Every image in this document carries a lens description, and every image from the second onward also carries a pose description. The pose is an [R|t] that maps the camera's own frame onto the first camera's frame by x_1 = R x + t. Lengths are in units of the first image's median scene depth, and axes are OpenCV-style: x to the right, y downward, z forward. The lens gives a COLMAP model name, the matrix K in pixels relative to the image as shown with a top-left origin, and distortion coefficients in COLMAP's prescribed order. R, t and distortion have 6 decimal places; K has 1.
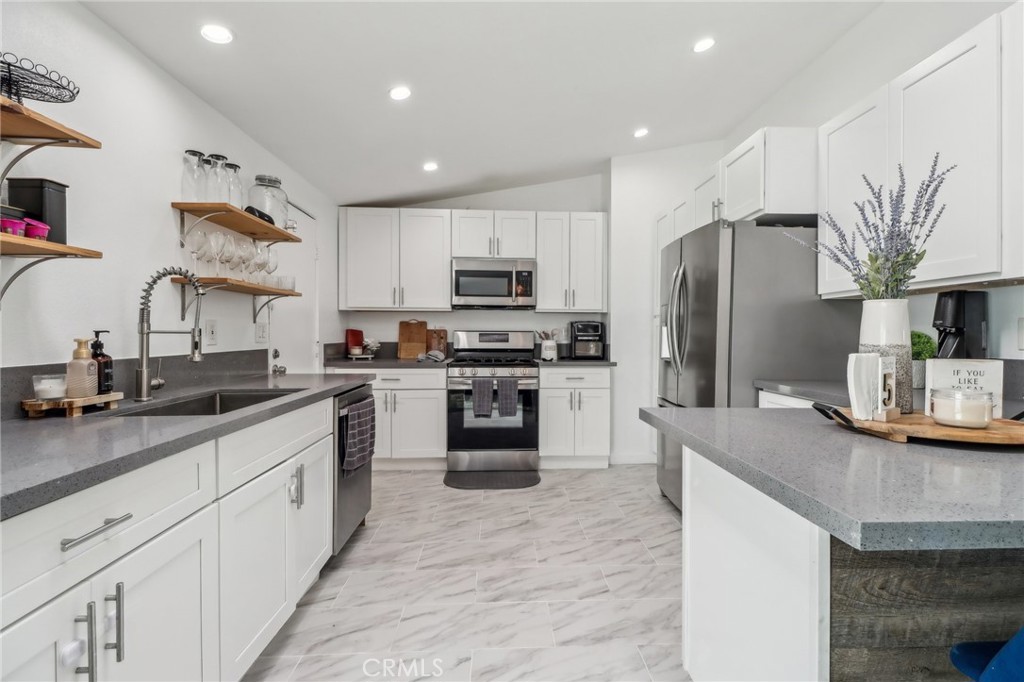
lens RADIAL K [[475.9, 0, 520.6], [0, 475.9, 337.9], [0, 0, 1]] dist [0.022955, -0.012644]
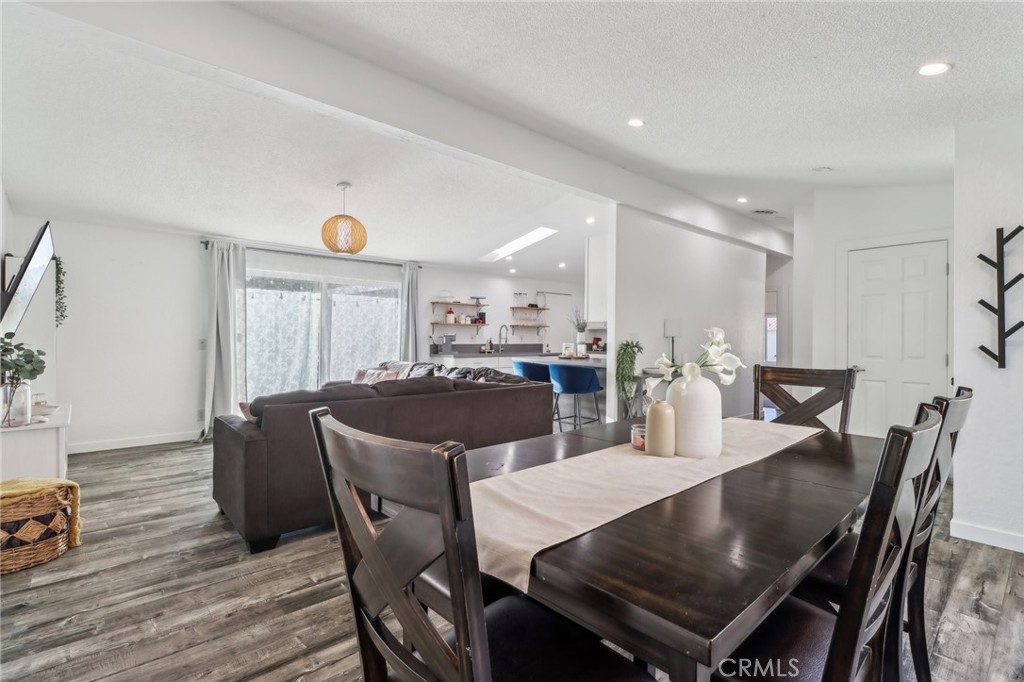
lens RADIAL K [[477.1, 0, 522.1], [0, 477.1, 341.5], [0, 0, 1]] dist [0.020662, -0.010633]
pose [[0.639603, 0.005777, -0.768684, 2.446429], [-0.011264, 0.999935, -0.001858, 0.019014], [0.768623, 0.009847, 0.639626, -1.519119]]
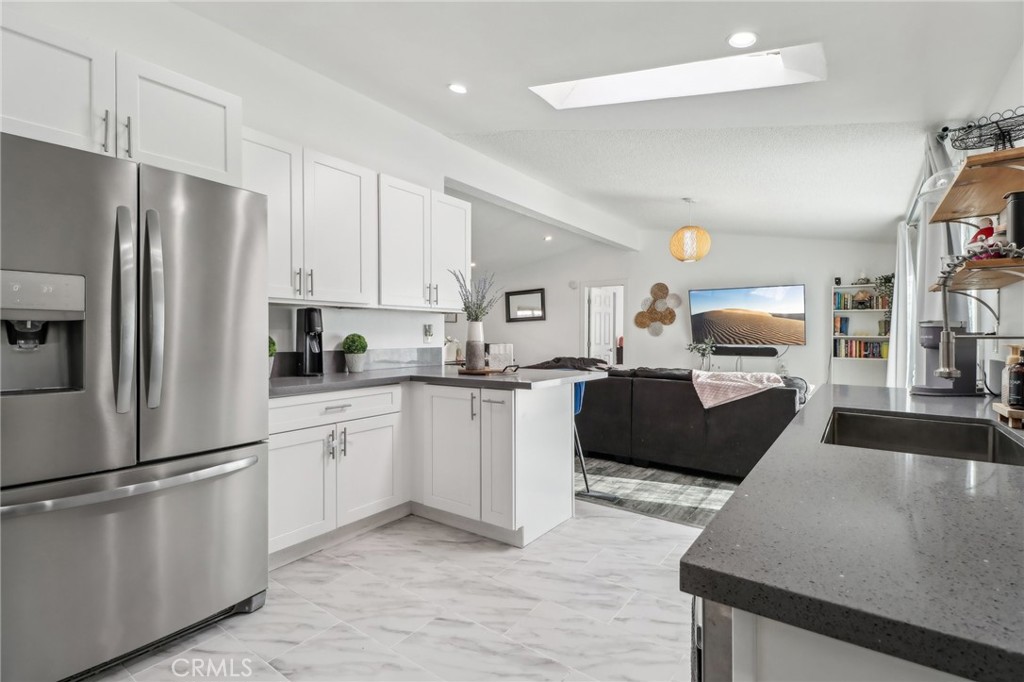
lens RADIAL K [[475.9, 0, 520.6], [0, 475.9, 337.9], [0, 0, 1]] dist [0.022955, -0.012644]
pose [[-0.786445, -0.009088, 0.617594, -0.494217], [-0.000795, 0.999906, 0.013702, -0.019196], [-0.617660, 0.010285, -0.786378, 1.591491]]
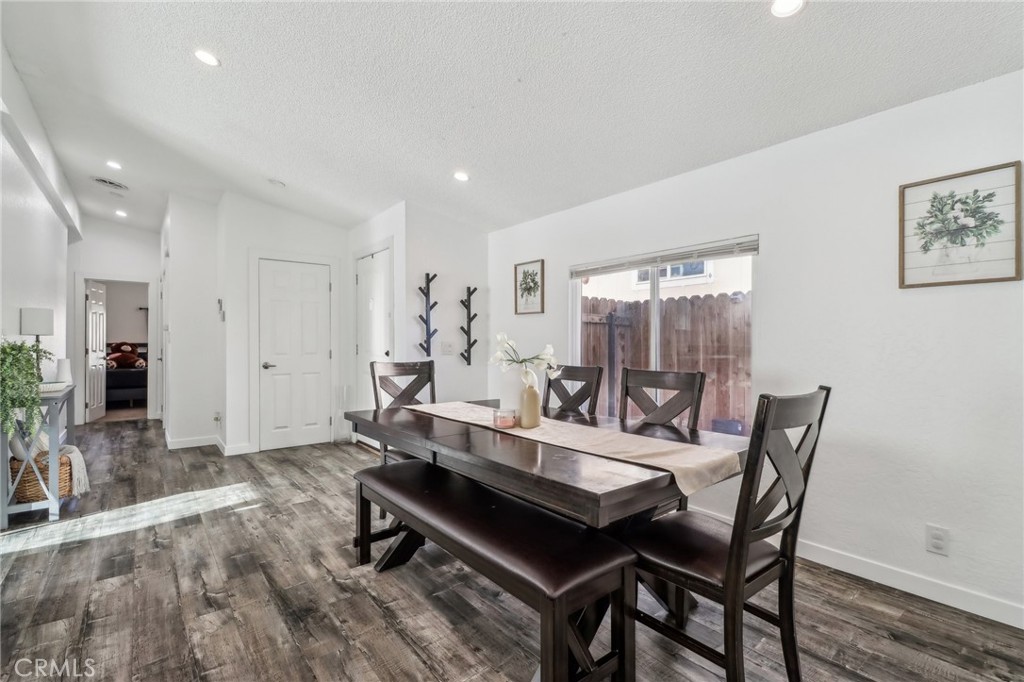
lens RADIAL K [[466.7, 0, 534.7], [0, 466.7, 342.1], [0, 0, 1]] dist [-0.039571, 0.001264]
pose [[0.793051, 0.006057, 0.609125, 1.404685], [-0.000390, 0.999955, -0.009436, 0.028023], [-0.609155, 0.007246, 0.793018, -1.645951]]
